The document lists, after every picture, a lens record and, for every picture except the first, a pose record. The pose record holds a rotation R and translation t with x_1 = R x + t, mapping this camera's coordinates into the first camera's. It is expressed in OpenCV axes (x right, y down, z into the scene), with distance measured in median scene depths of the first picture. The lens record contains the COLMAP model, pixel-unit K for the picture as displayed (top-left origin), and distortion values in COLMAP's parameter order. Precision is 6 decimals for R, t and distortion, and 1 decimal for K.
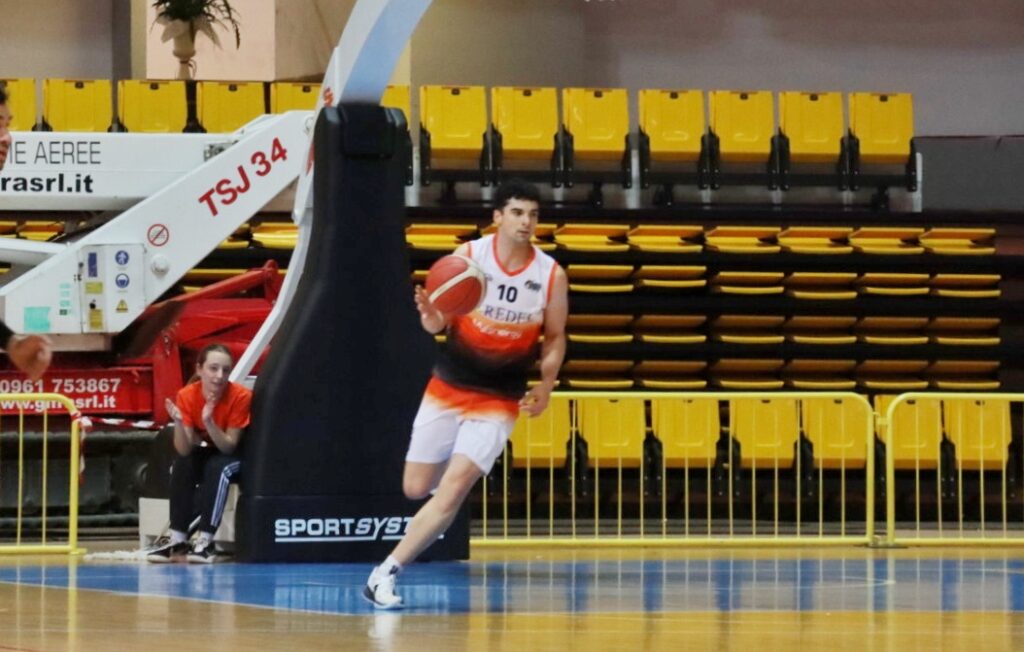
lens RADIAL K [[3979.5, 0, 511.9], [0, 3979.5, 327.3], [0, 0, 1]] dist [-0.087106, 0.000000]
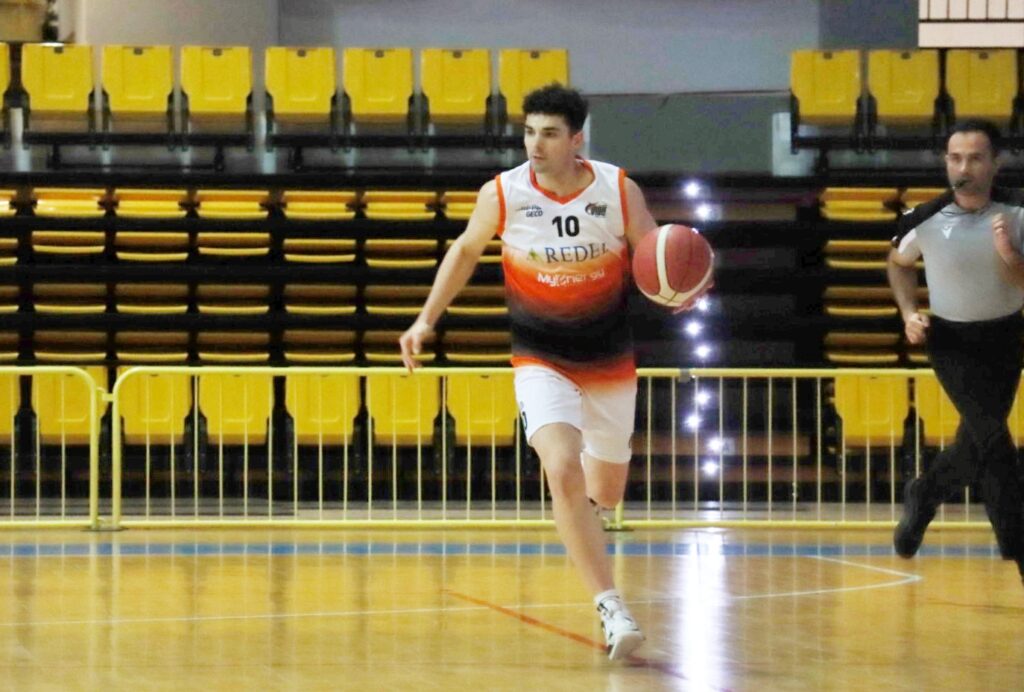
lens RADIAL K [[4081.9, 0, 512.6], [0, 4081.9, 342.1], [0, 0, 1]] dist [0.661608, 0.000000]
pose [[0.990674, -0.000828, -0.136253, 0.228753], [0.002130, 0.999953, 0.009411, 0.001527], [0.136238, -0.009614, 0.990629, 0.036582]]
